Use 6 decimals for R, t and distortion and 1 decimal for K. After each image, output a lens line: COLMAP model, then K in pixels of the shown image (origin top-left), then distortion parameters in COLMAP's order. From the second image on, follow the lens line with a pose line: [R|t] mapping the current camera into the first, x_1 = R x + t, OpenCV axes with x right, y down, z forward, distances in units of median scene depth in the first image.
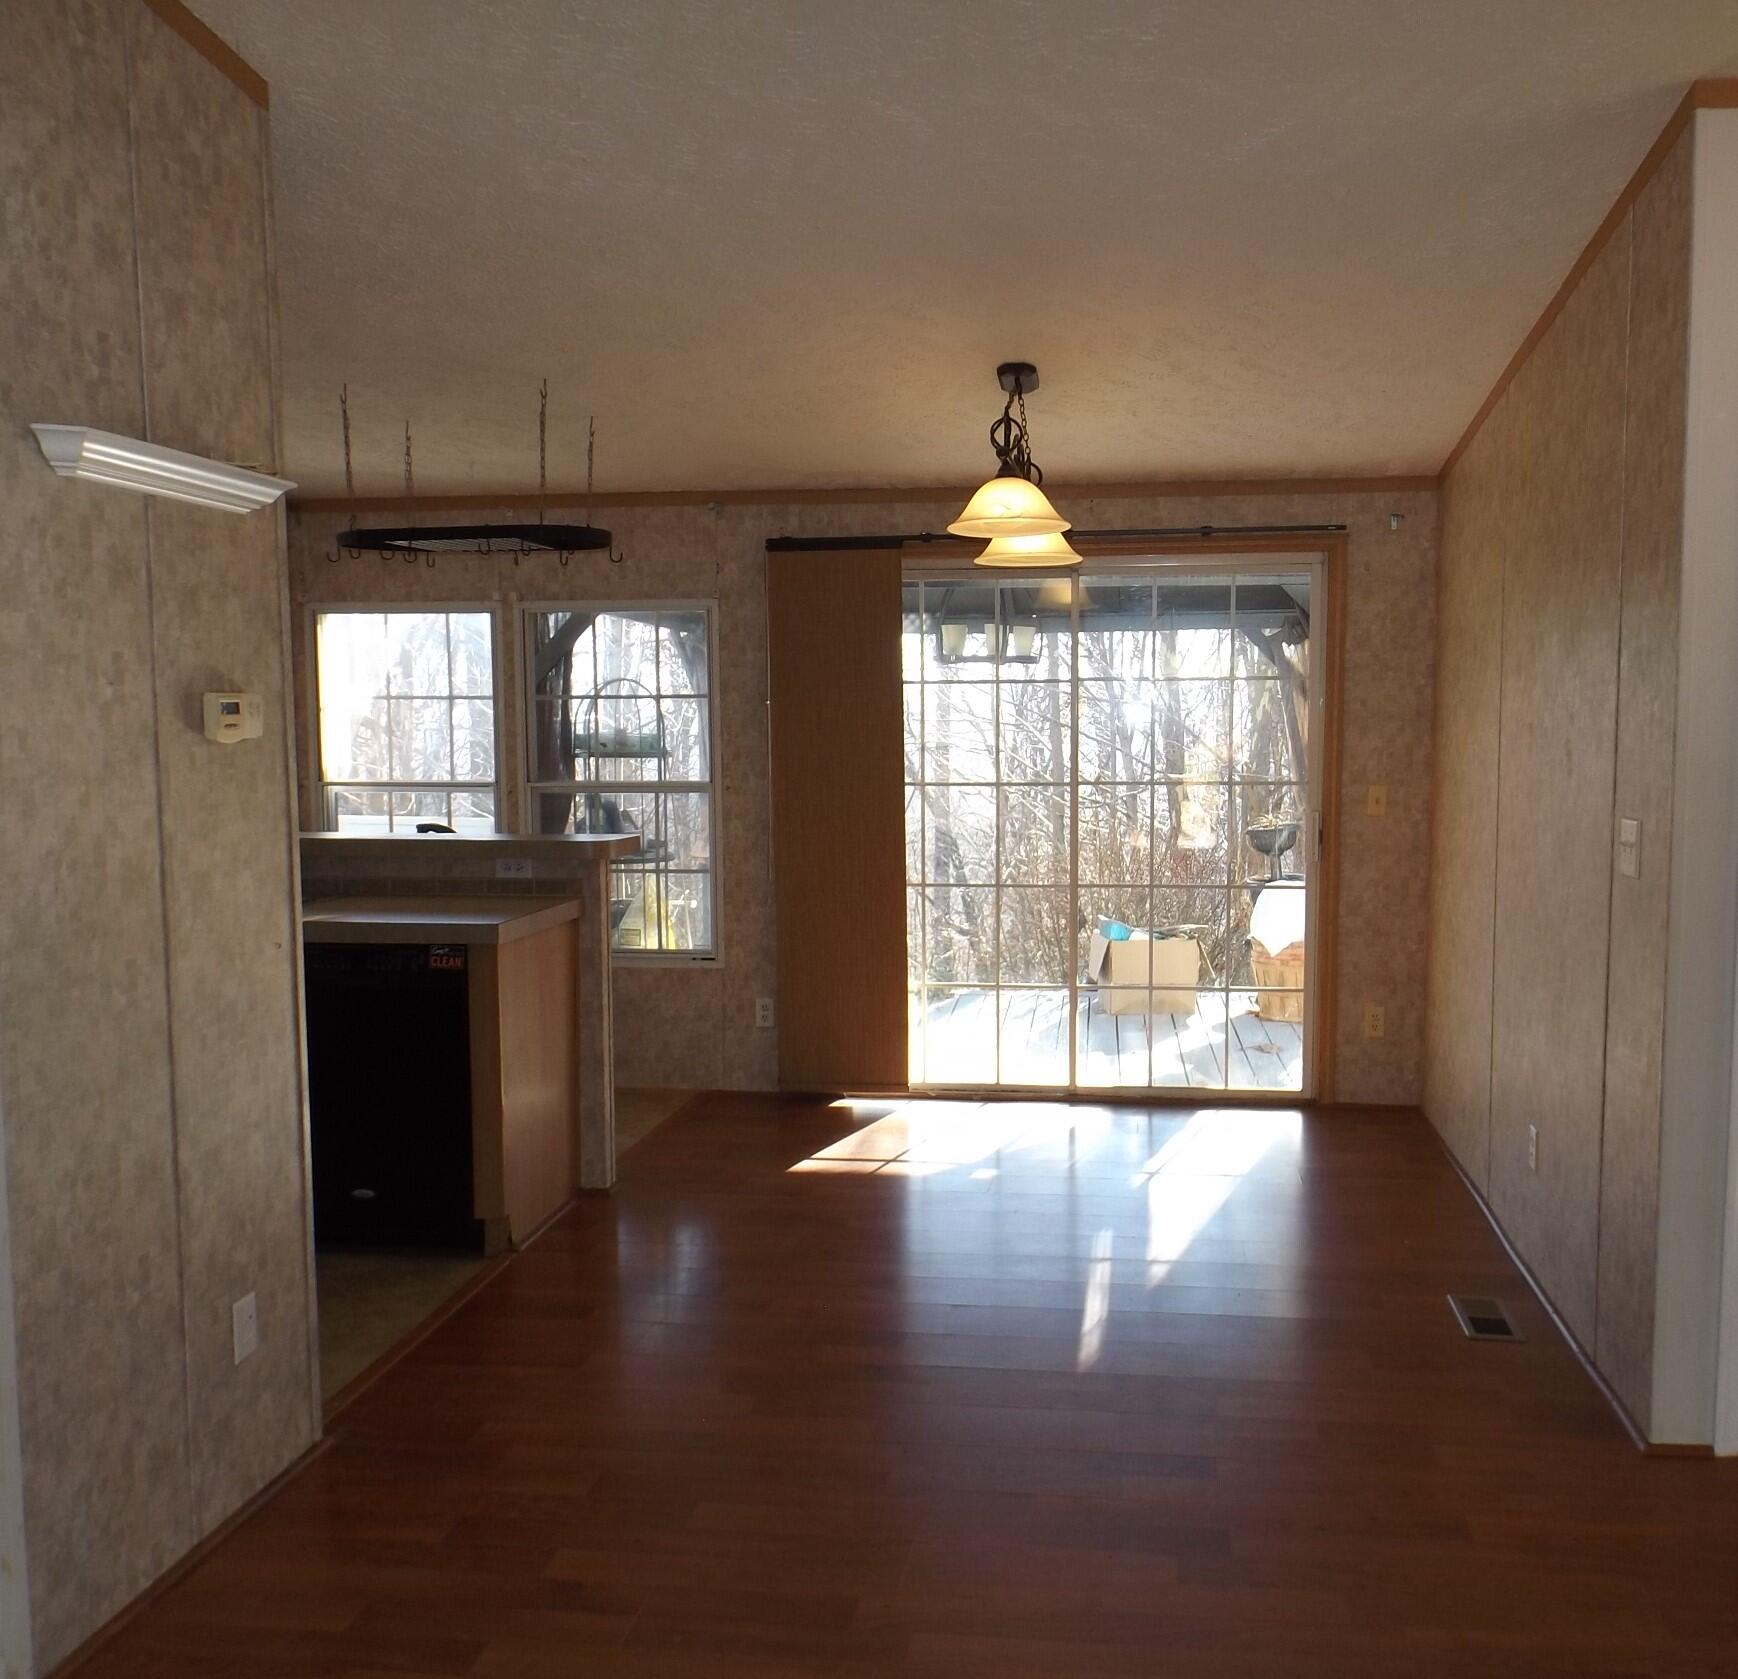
lens RADIAL K [[1636.9, 0, 869.0], [0, 1636.9, 839.5], [0, 0, 1]] dist [0.011391, 0.001037]
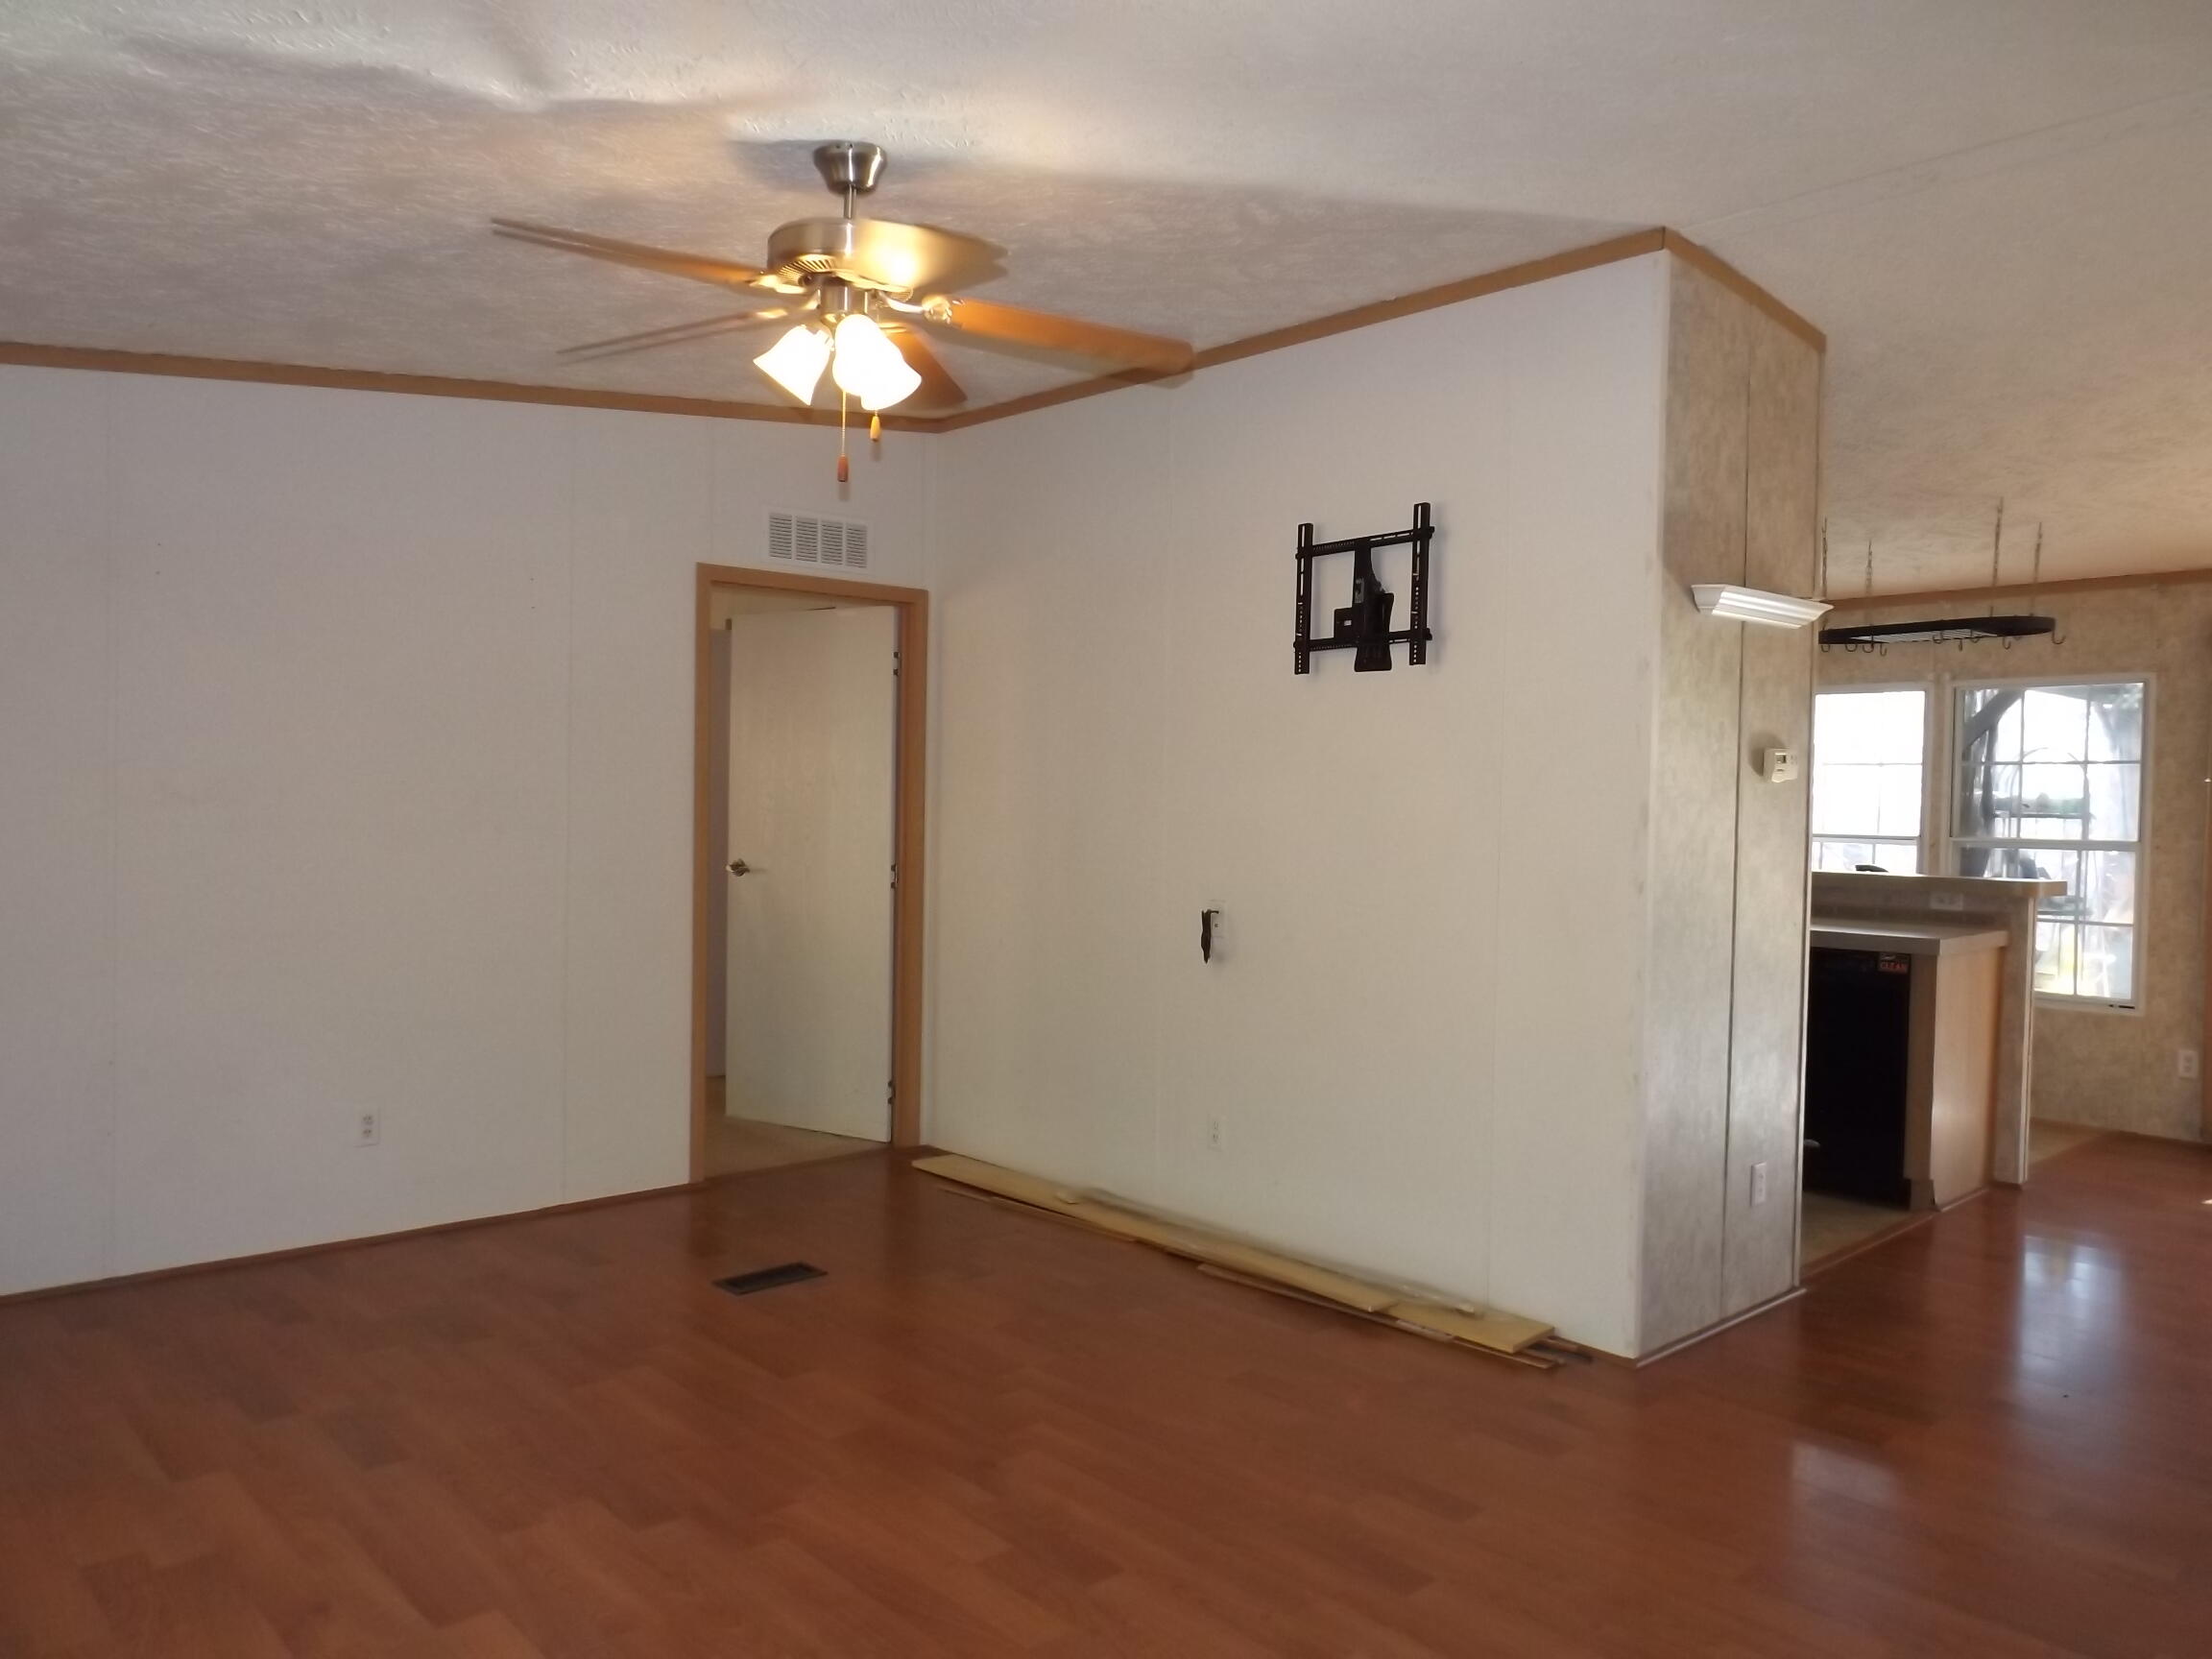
lens RADIAL K [[1564.8, 0, 1101.3], [0, 1564.8, 866.3], [0, 0, 1]] dist [-0.000375, -0.004634]
pose [[0.784225, 0.039983, -0.619186, 0.005982], [-0.058569, 0.998236, -0.009721, 0.035560], [0.617706, 0.043889, 0.785184, -0.260894]]
